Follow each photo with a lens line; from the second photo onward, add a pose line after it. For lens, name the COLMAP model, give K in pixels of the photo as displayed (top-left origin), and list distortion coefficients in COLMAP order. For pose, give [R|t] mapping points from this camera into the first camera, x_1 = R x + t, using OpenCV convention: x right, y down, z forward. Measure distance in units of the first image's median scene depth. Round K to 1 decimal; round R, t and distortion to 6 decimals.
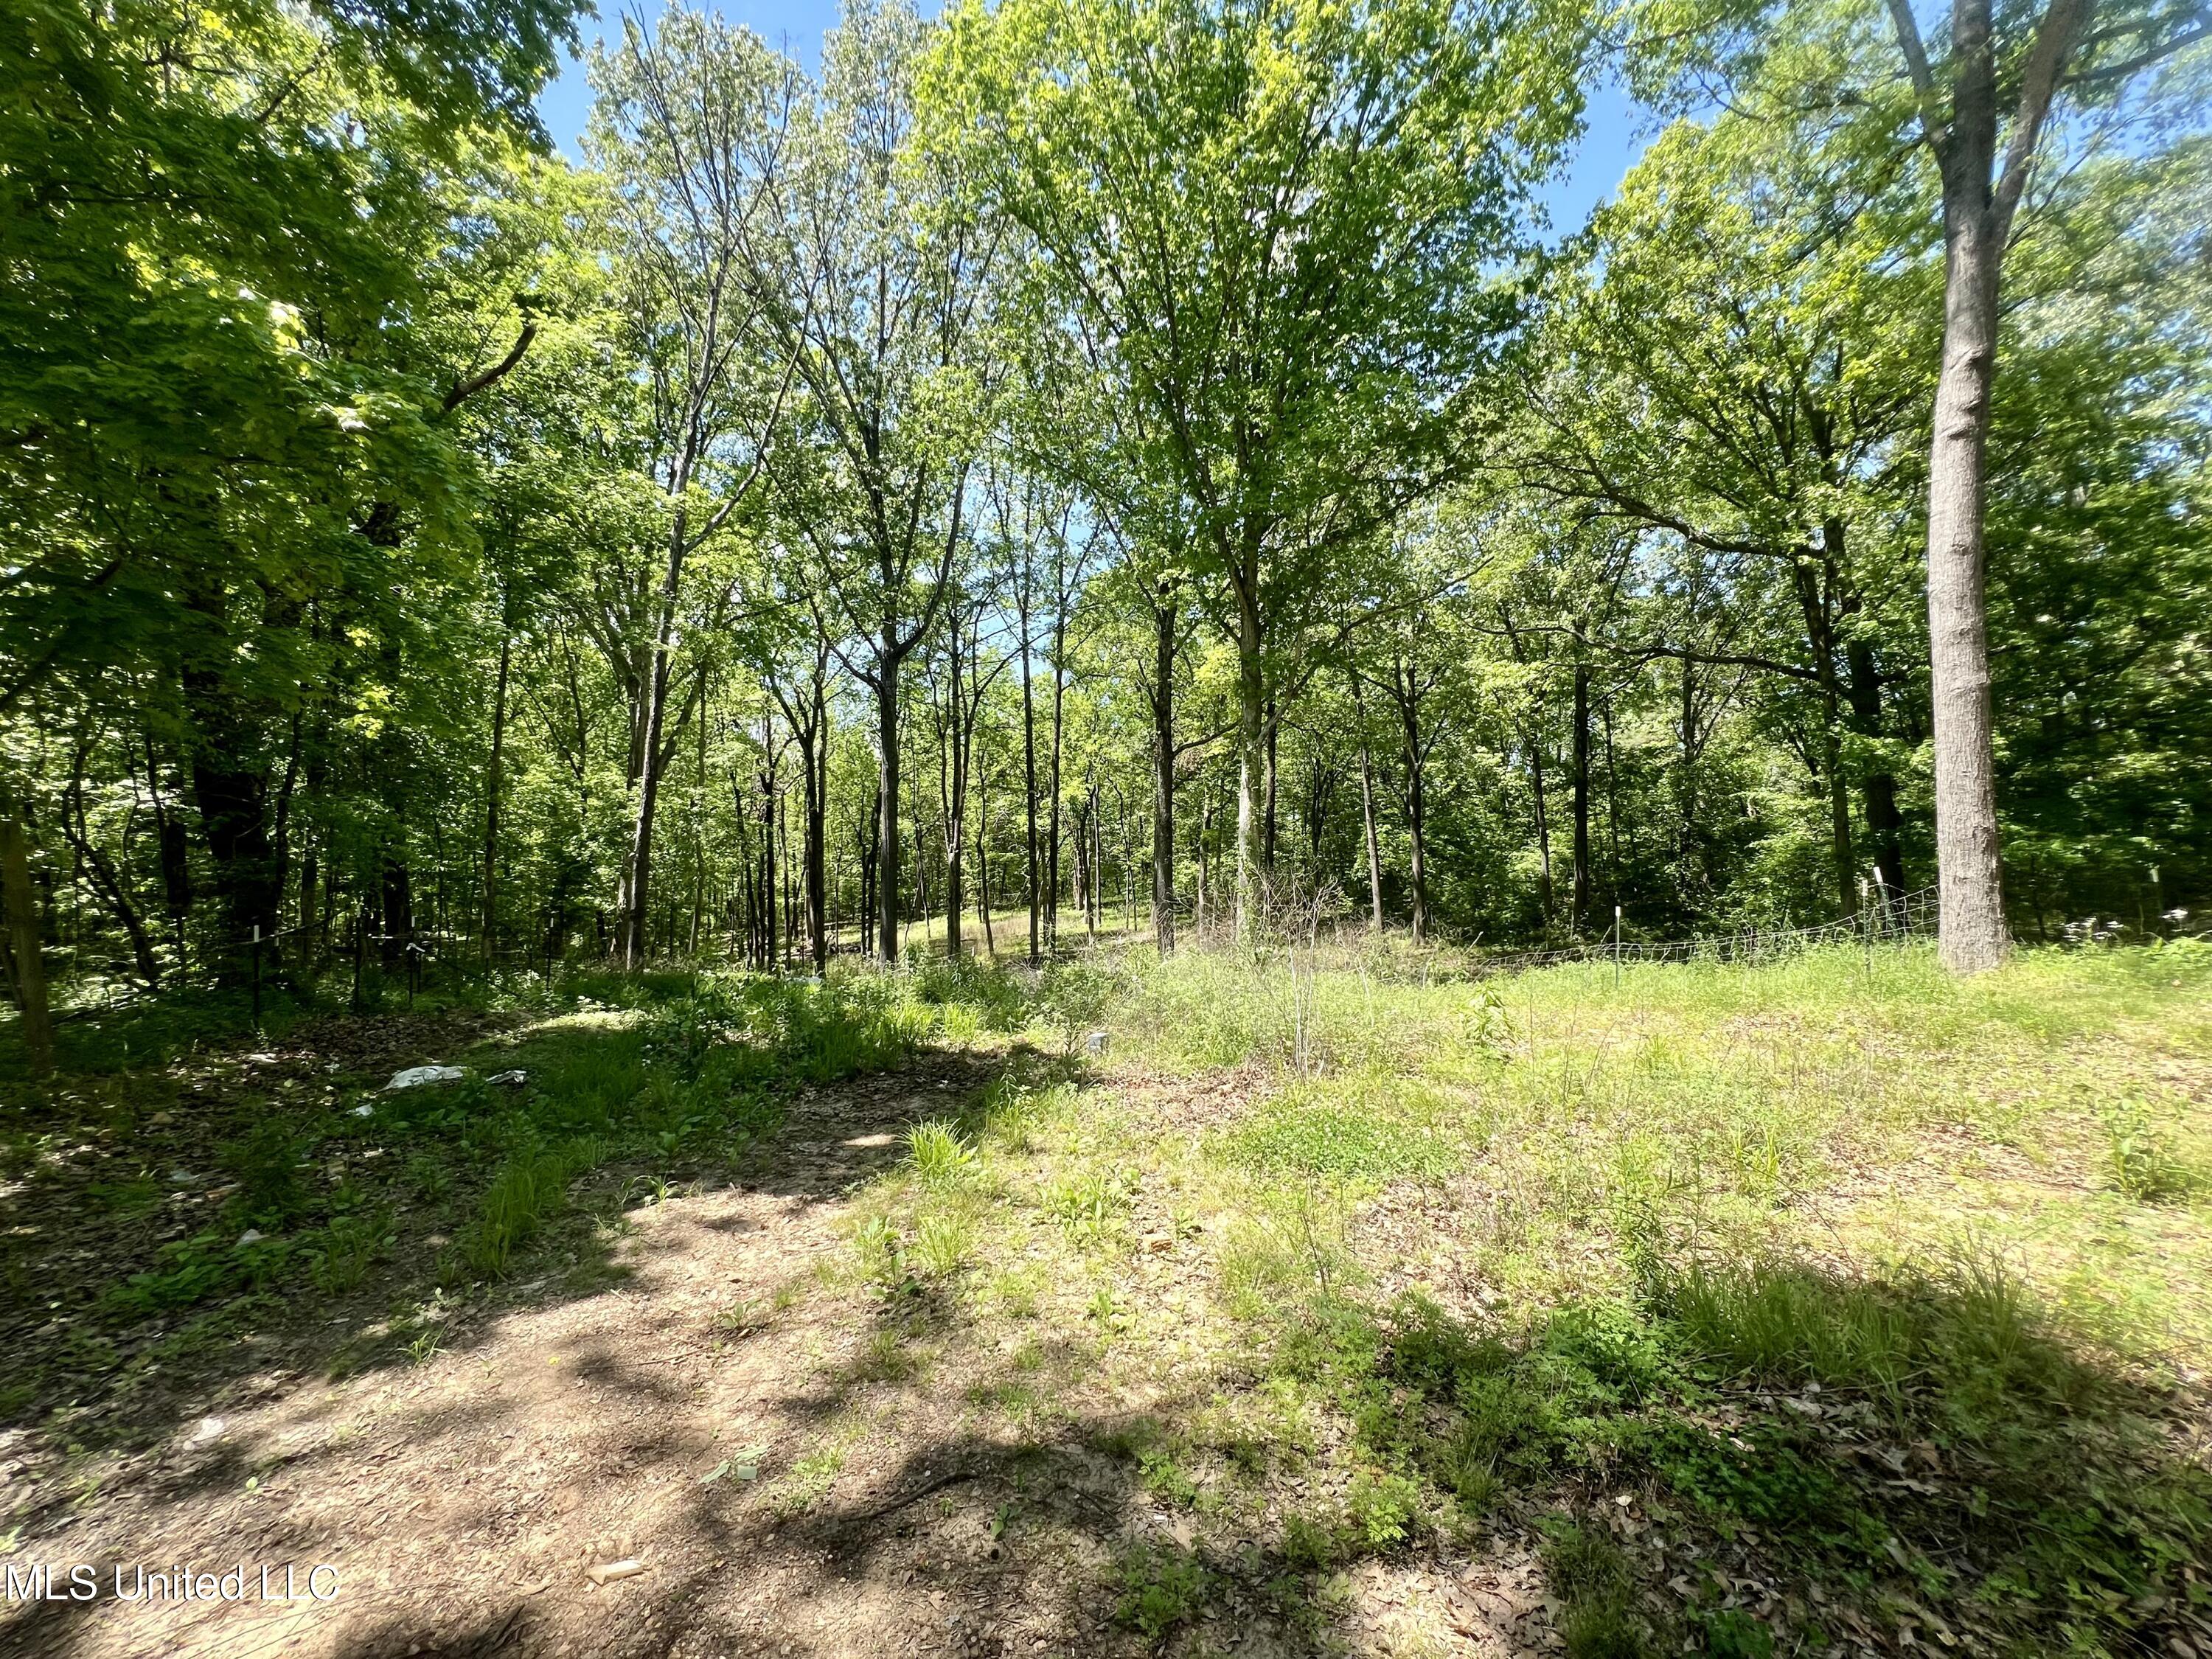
lens RADIAL K [[889.3, 0, 1107.1], [0, 889.3, 830.5], [0, 0, 1]] dist [-0.004737, 0.000652]
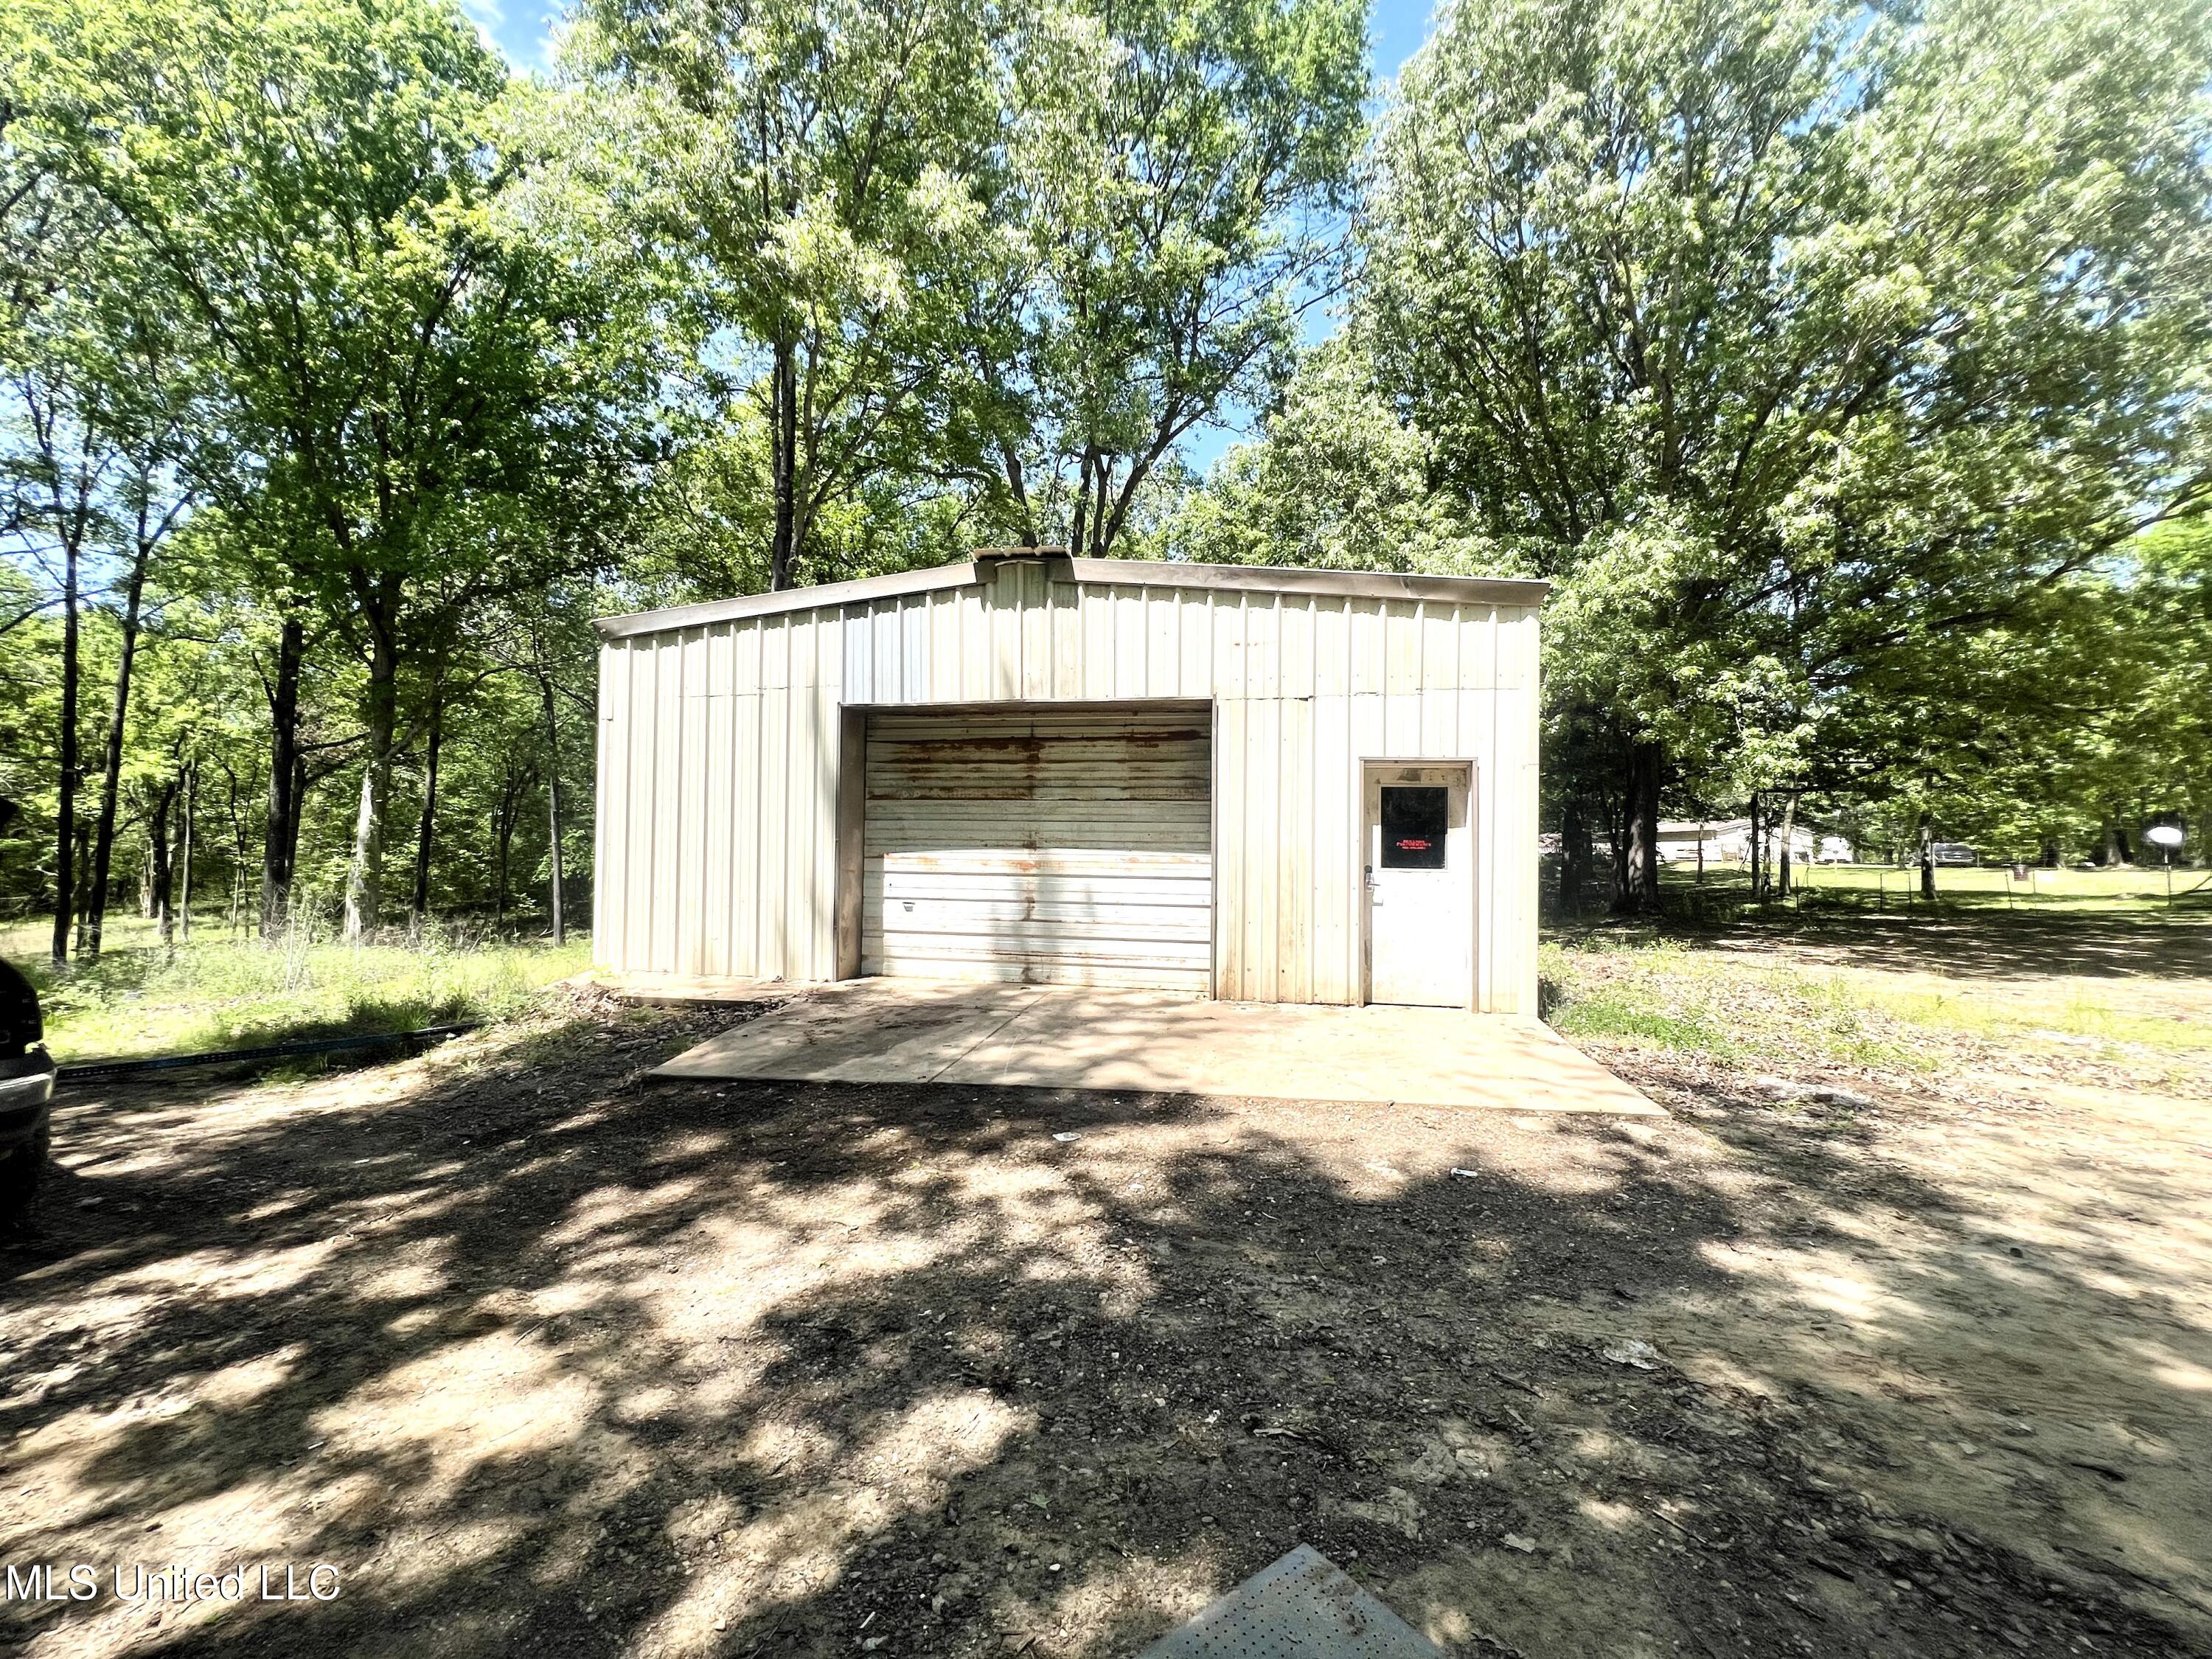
lens RADIAL K [[889.3, 0, 1099.0], [0, 889.3, 834.0], [0, 0, 1]] dist [-0.004737, 0.000652]
pose [[0.707713, 0.048247, 0.704850, 0.009552], [-0.048702, 0.998624, -0.019456, -0.011670], [-0.704819, -0.020558, 0.709089, -0.170483]]
